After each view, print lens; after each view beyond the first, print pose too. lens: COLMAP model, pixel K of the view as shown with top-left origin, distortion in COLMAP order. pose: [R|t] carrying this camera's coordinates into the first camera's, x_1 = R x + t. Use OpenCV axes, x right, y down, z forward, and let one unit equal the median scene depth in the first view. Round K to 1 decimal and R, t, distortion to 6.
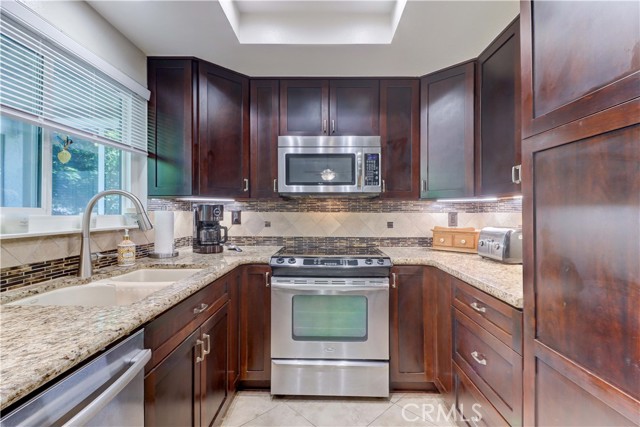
lens RADIAL K [[296.6, 0, 321.5], [0, 296.6, 211.6], [0, 0, 1]] dist [0.018045, -0.013274]
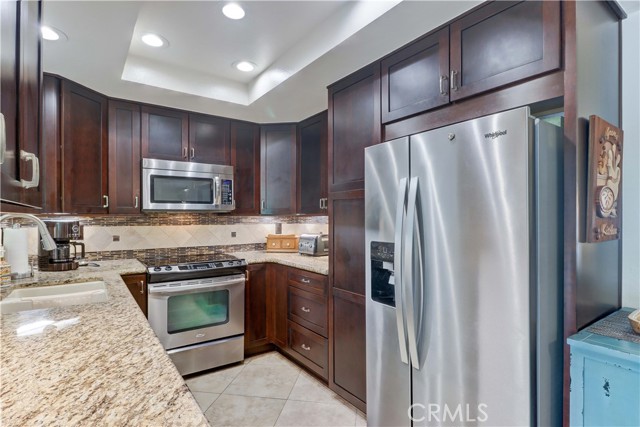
lens RADIAL K [[332.1, 0, 323.2], [0, 332.1, 240.0], [0, 0, 1]] dist [-0.001229, -0.000519]
pose [[0.806391, -0.046755, 0.589532, -0.341898], [0.004018, 0.997280, 0.073598, -0.039545], [-0.591369, -0.056980, 0.804385, -0.396868]]
